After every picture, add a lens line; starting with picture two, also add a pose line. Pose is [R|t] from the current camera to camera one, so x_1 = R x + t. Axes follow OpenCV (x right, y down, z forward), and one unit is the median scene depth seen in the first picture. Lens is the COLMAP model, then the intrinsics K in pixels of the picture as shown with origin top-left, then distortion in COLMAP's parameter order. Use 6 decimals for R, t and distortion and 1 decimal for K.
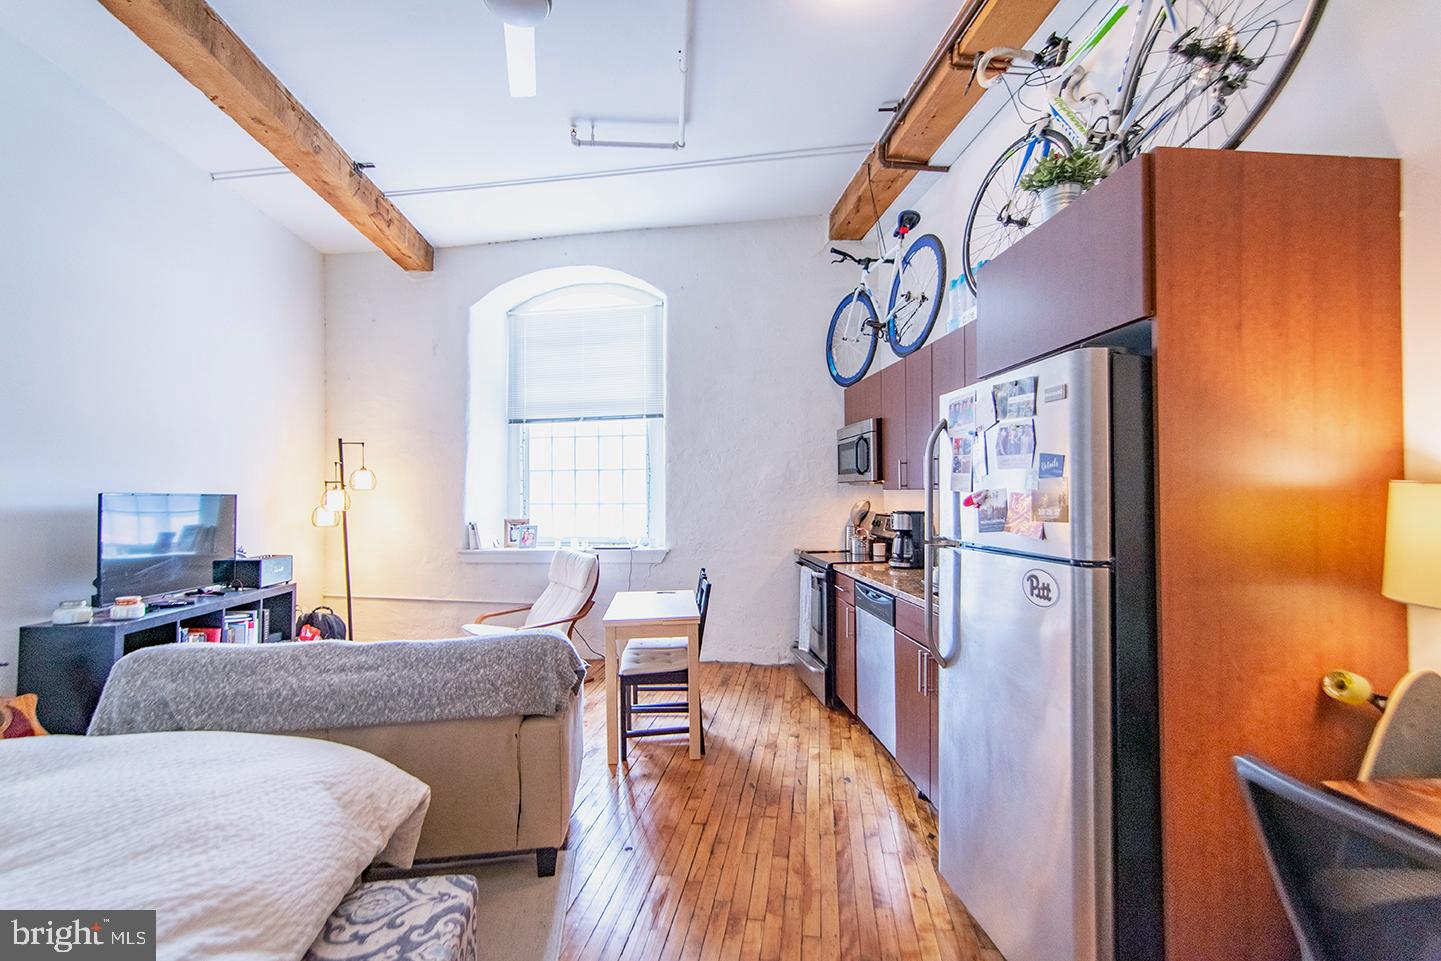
lens RADIAL K [[635.2, 0, 718.1], [0, 635.2, 488.1], [0, 0, 1]] dist [0.000199, 0.000081]
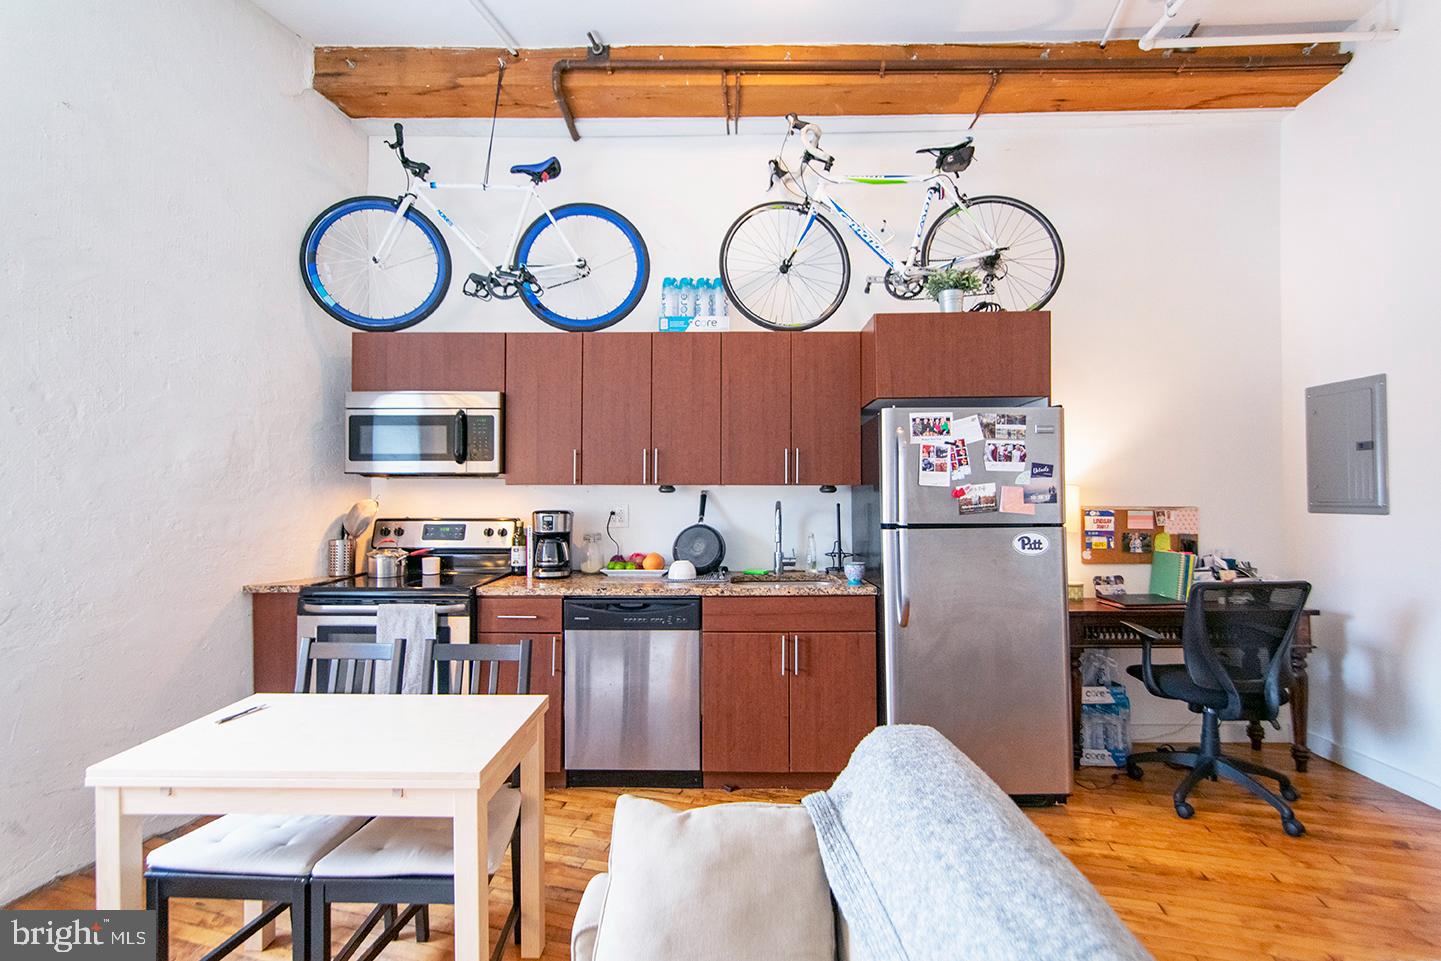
lens RADIAL K [[635.2, 0, 718.1], [0, 635.2, 488.1], [0, 0, 1]] dist [0.000199, 0.000081]
pose [[0.107498, 0.015092, 0.994091, -0.526752], [-0.006463, 0.999874, -0.014481, 0.017772], [-0.994184, -0.004868, 0.107582, 0.697831]]
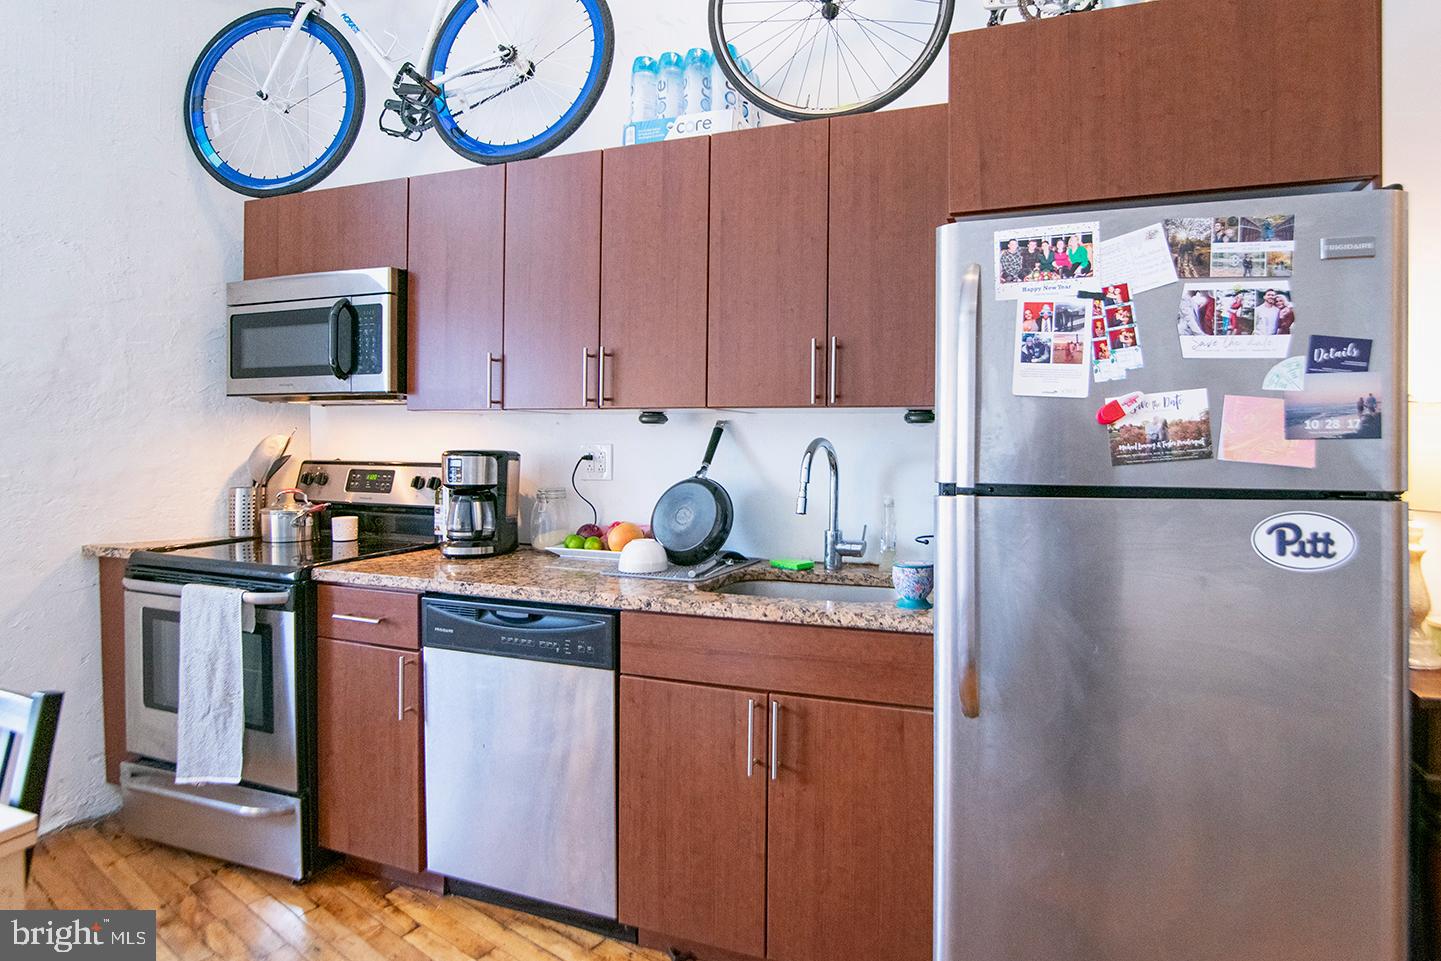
lens RADIAL K [[717.8, 0, 814.8], [0, 717.8, 453.4], [0, 0, 1]] dist [-0.030092, -0.000186]
pose [[0.388247, -0.001949, 0.921553, -0.152707], [-0.015746, 0.999838, 0.008748, 0.029149], [-0.921421, -0.017907, 0.388153, 0.504512]]
